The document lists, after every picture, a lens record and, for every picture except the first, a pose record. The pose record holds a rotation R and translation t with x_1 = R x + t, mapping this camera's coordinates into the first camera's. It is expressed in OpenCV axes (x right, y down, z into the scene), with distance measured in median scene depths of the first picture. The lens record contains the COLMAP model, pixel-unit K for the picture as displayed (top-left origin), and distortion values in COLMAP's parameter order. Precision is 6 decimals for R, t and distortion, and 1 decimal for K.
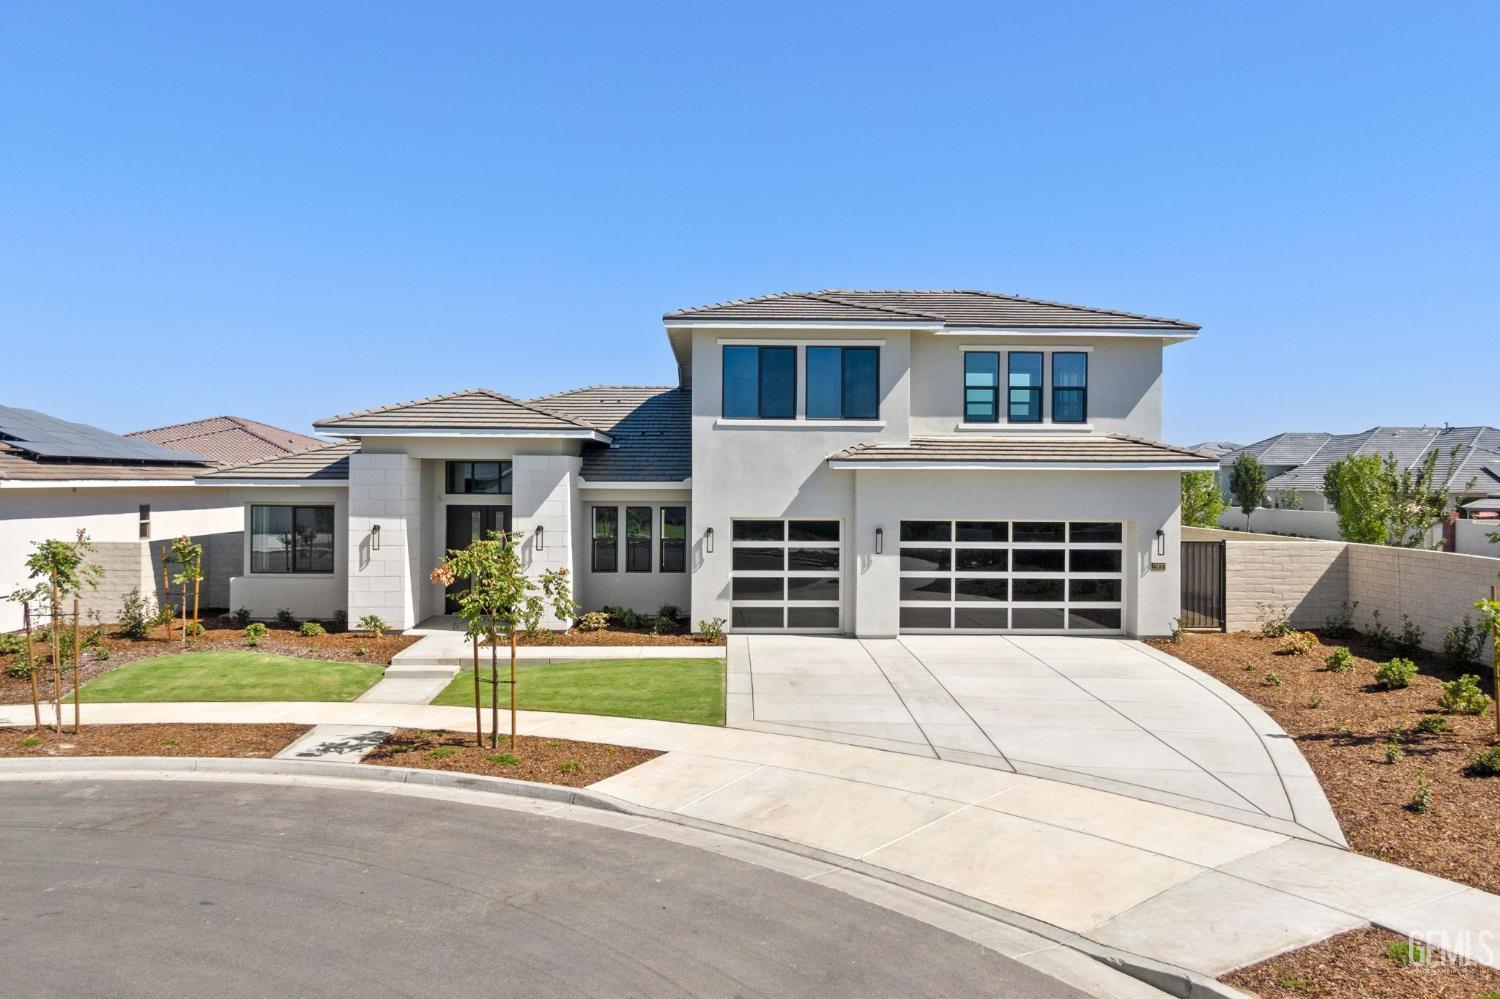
lens RADIAL K [[1004.9, 0, 750.3], [0, 1004.9, 477.0], [0, 0, 1]] dist [0.008376, 0.001039]
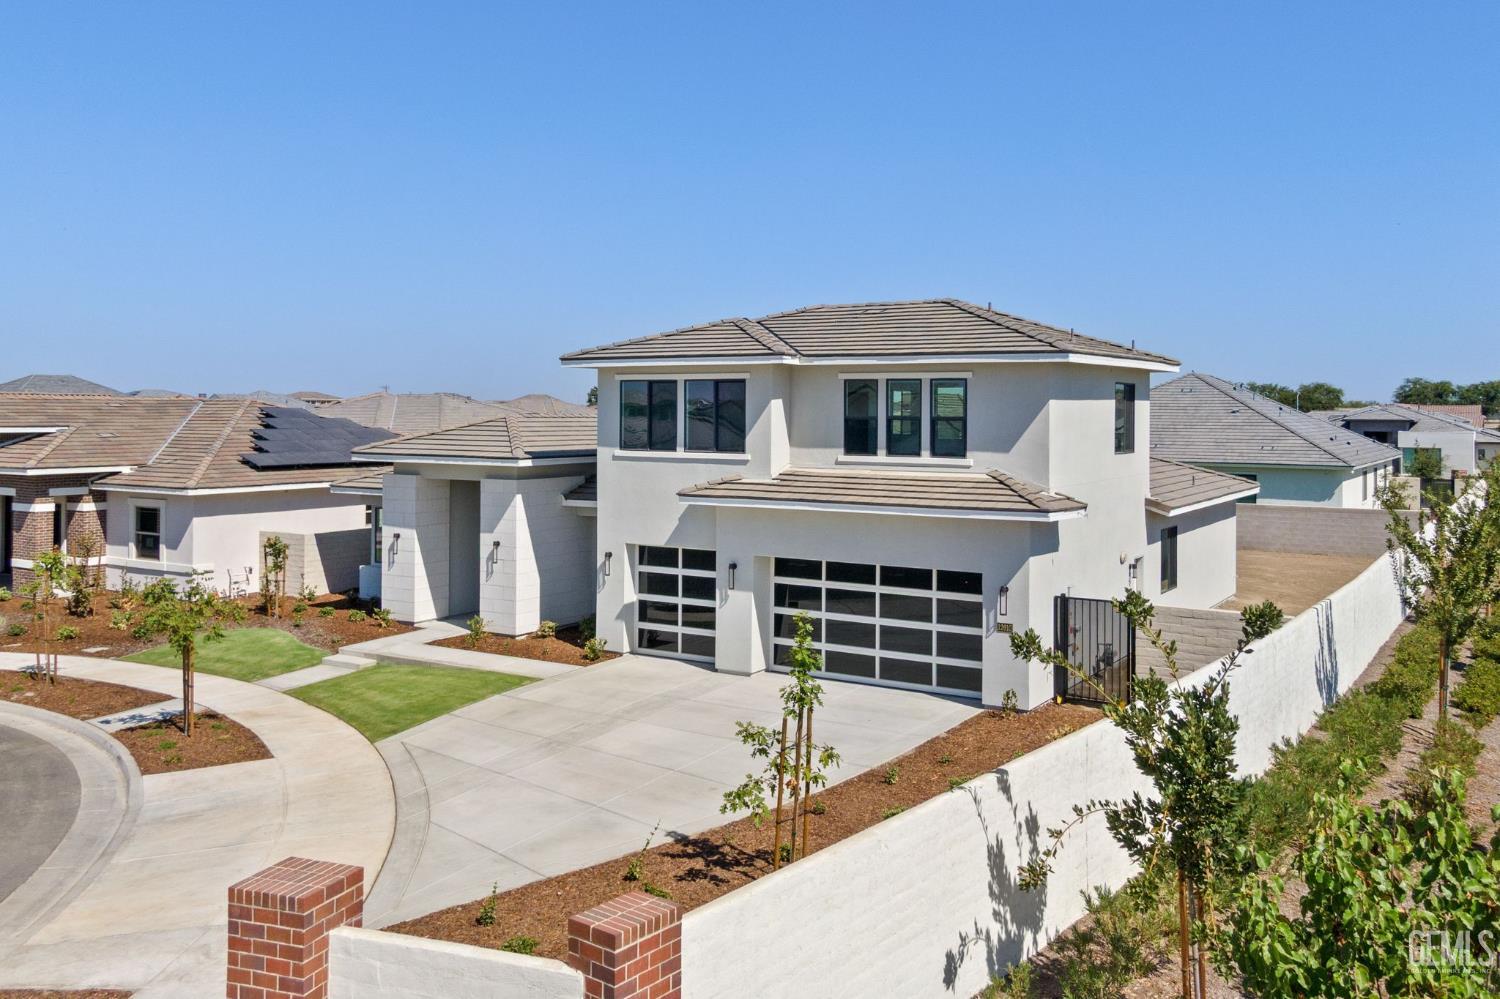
lens RADIAL K [[1158.7, 0, 750.0], [0, 1158.7, 499.5], [0, 0, 1]] dist [-0.007783, -0.001221]
pose [[0.831059, 0.028499, -0.555453, 0.769883], [-0.045090, 0.998851, -0.016214, 0.008733], [0.554353, 0.038520, 0.831390, 0.045740]]
